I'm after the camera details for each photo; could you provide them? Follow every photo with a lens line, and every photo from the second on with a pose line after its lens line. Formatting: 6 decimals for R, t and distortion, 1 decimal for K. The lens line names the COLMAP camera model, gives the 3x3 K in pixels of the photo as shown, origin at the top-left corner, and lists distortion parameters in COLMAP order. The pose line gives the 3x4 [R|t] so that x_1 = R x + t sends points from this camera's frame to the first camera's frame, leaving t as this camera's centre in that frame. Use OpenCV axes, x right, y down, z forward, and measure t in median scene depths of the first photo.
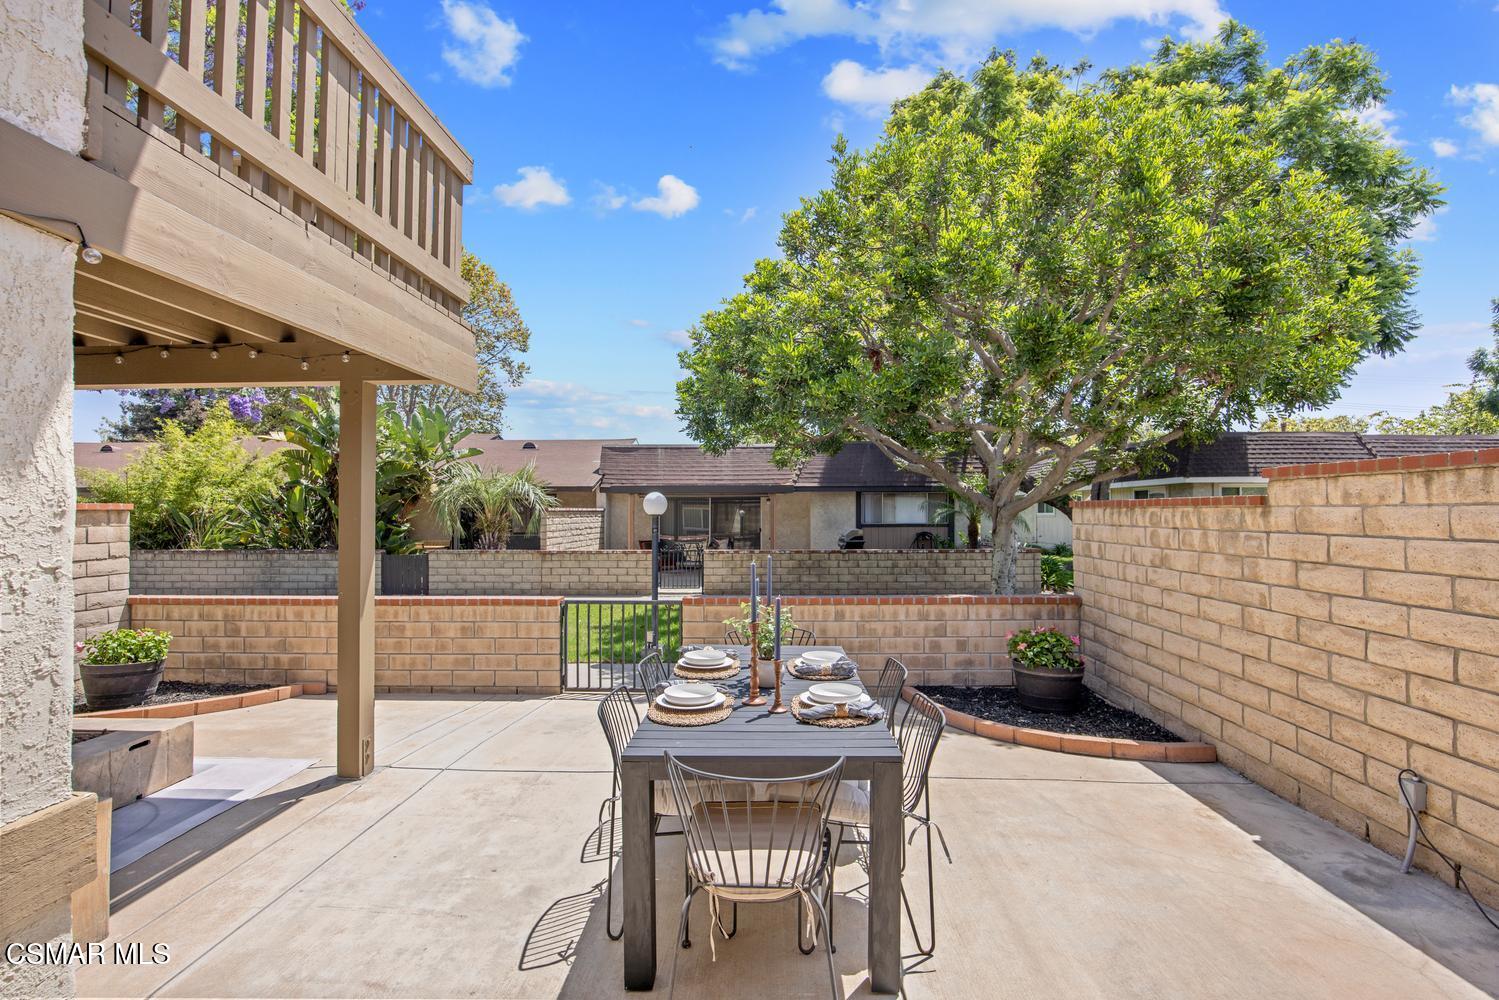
lens RADIAL K [[653.5, 0, 749.5], [0, 653.5, 500.0], [0, 0, 1]] dist [-0.015923, 0.000274]
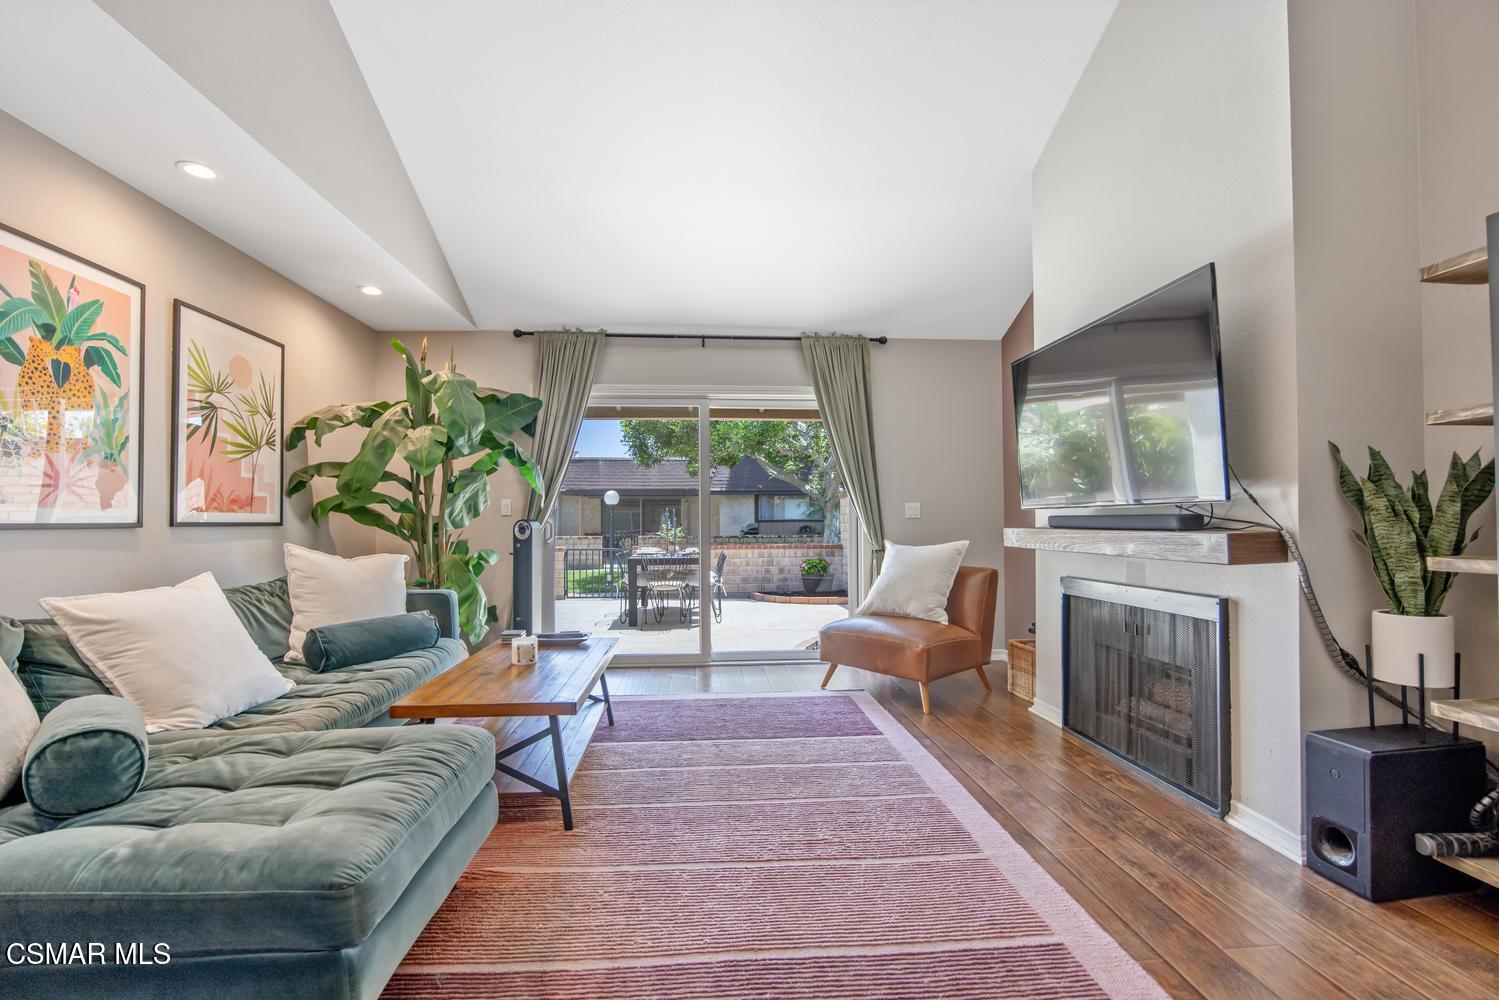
lens RADIAL K [[647.0, 0, 758.0], [0, 647.0, 514.7], [0, 0, 1]] dist [-0.018256, -0.000135]
pose [[0.992139, -0.002987, 0.125106, 0.023018], [0.001781, 0.999951, 0.009747, 0.042526], [-0.125129, -0.009448, 0.992096, -0.858860]]
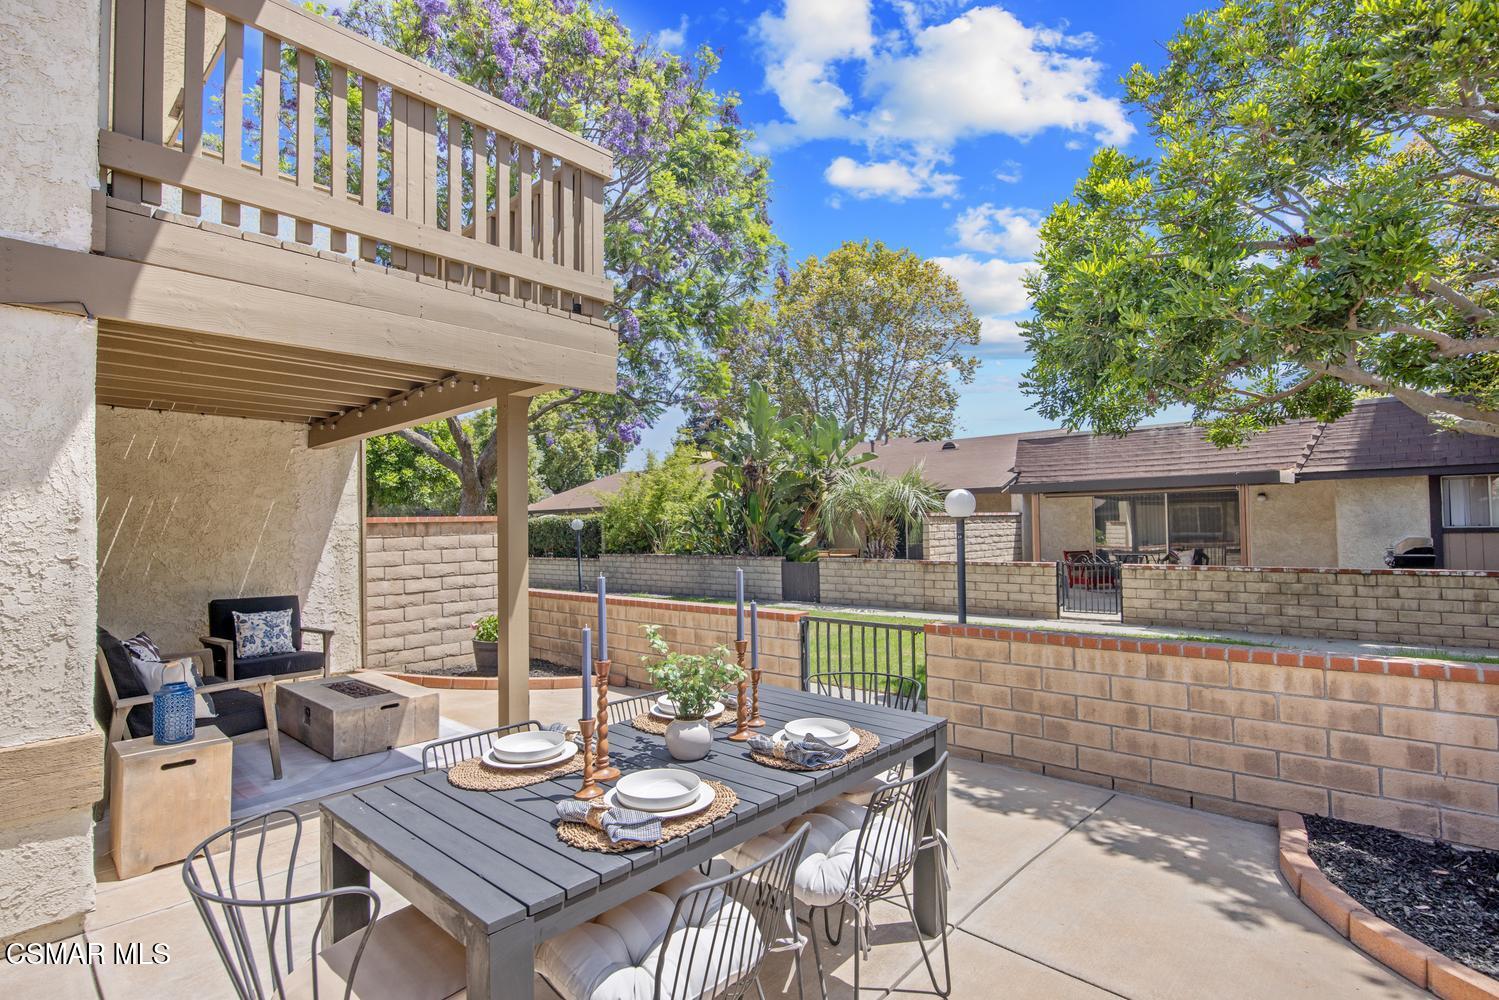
lens RADIAL K [[703.7, 0, 743.2], [0, 703.7, 500.7], [0, 0, 1]] dist [-0.011300, 0.000501]
pose [[0.764068, -0.033669, -0.644257, 0.276293], [0.028211, 0.999426, -0.018773, 0.014477], [0.644519, -0.003831, 0.764579, 0.231809]]
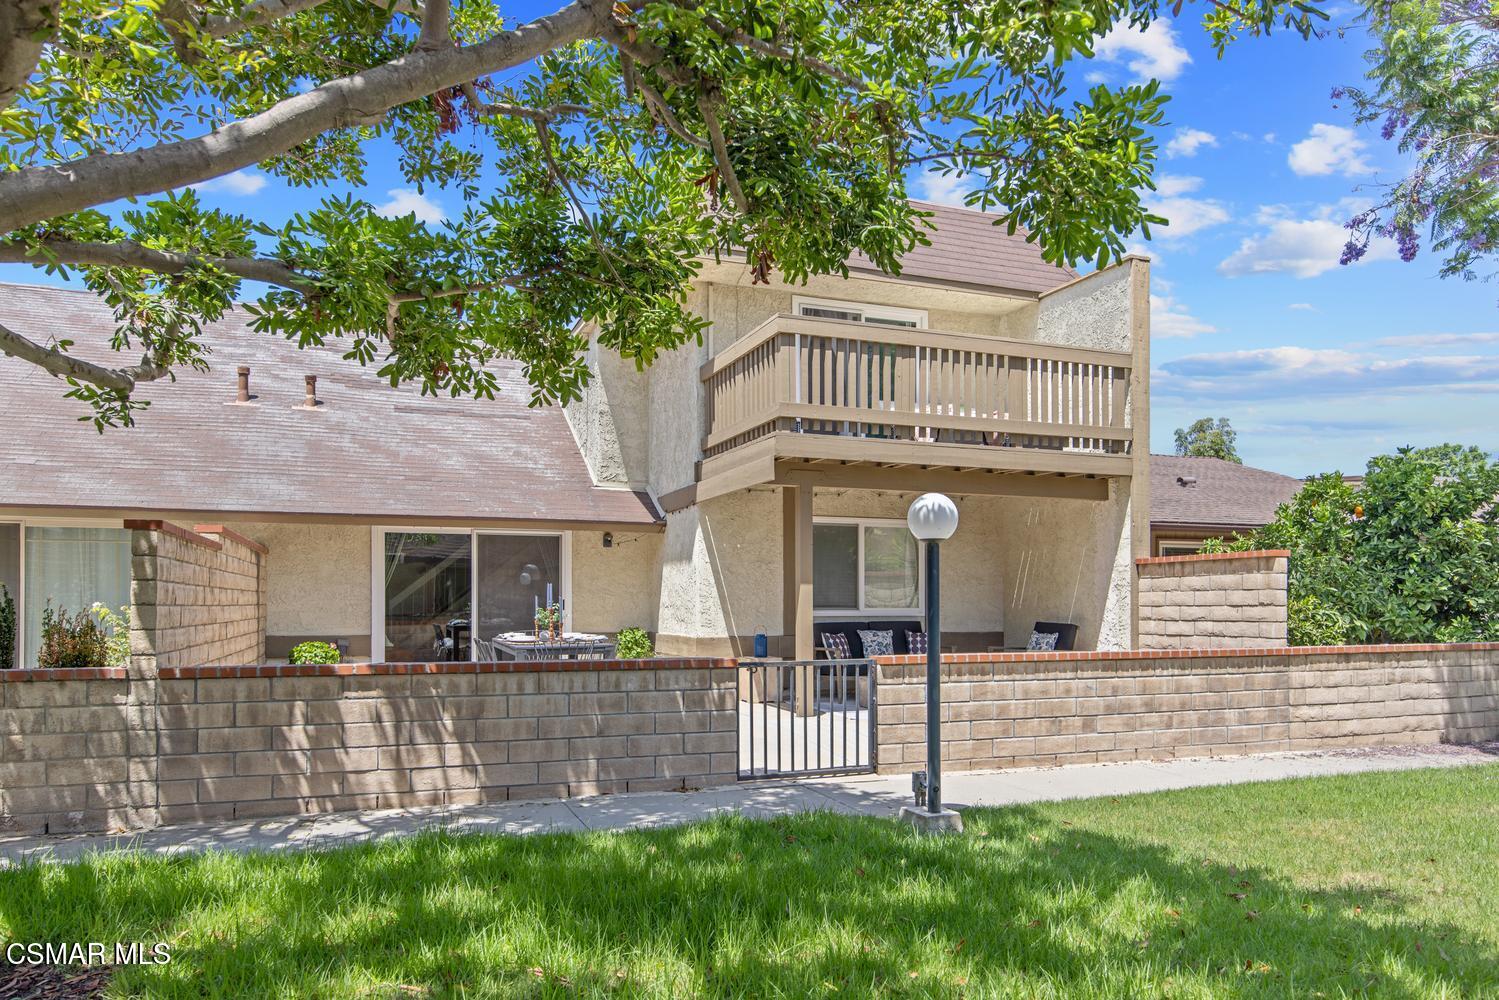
lens RADIAL K [[1000.5, 0, 750.1], [0, 1000.5, 589.4], [0, 0, 1]] dist [-0.002595, -0.000246]
pose [[-0.923340, -0.000503, -0.383984, 0.340351], [0.011065, 0.999549, -0.027919, 0.101824], [0.383825, -0.030027, -0.922918, 2.153713]]
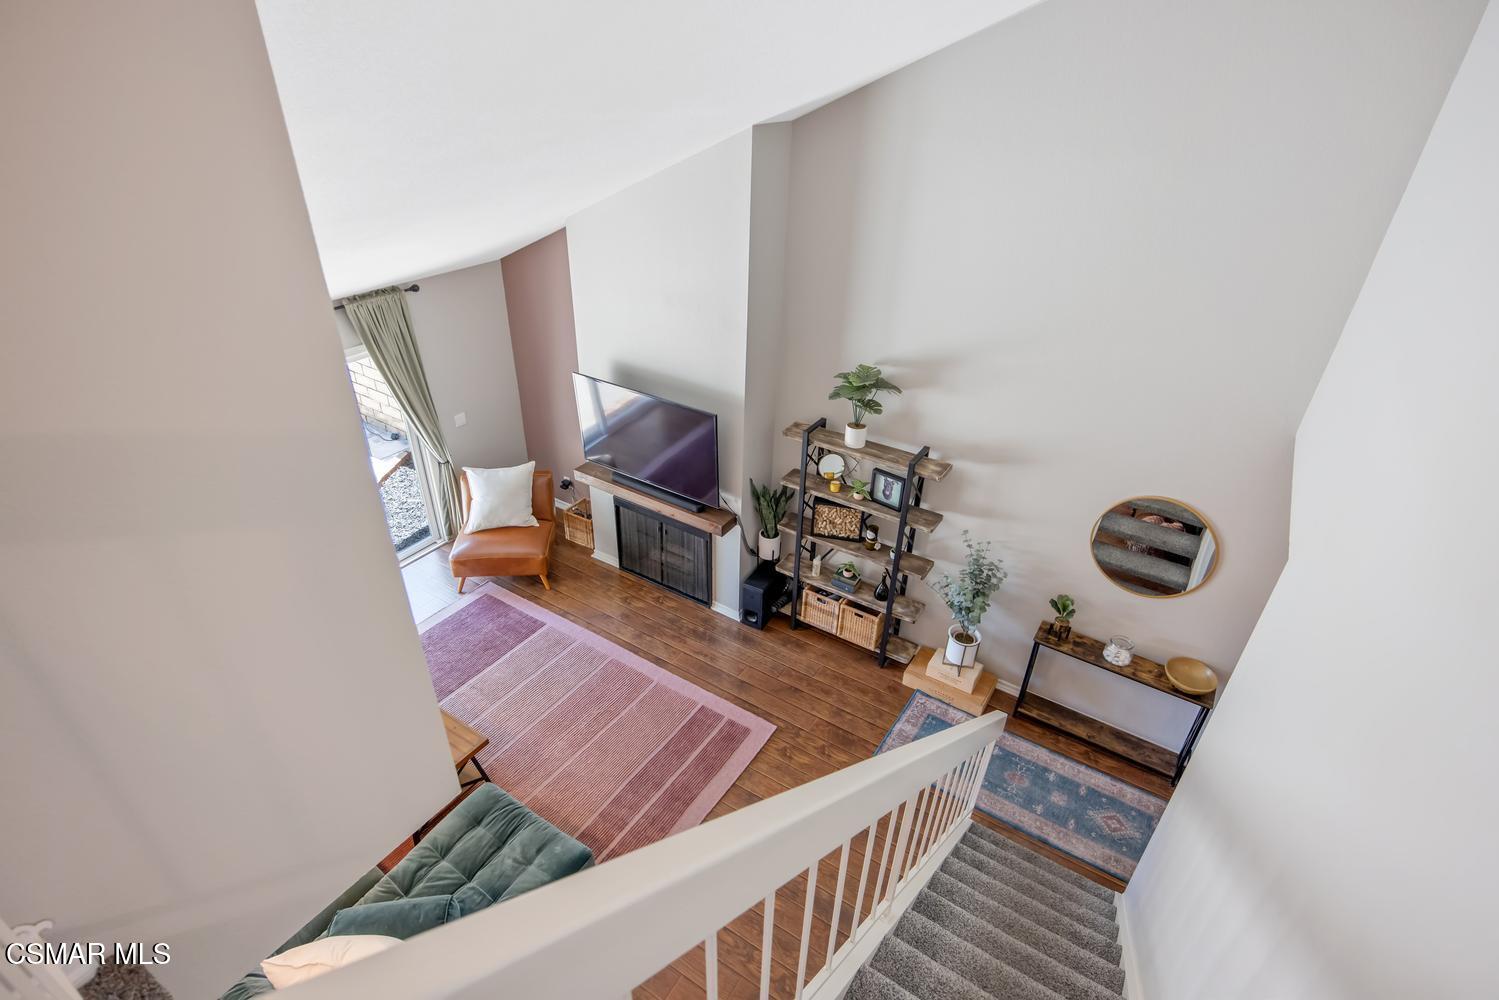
lens RADIAL K [[750.3, 0, 747.2], [0, 750.3, 471.2], [0, 0, 1]] dist [-0.001958, -0.000133]
pose [[0.500145, -0.403313, 0.766286, -0.364205], [-0.051280, 0.869569, 0.491143, -0.459037], [-0.864422, -0.284938, 0.414229, -0.955574]]
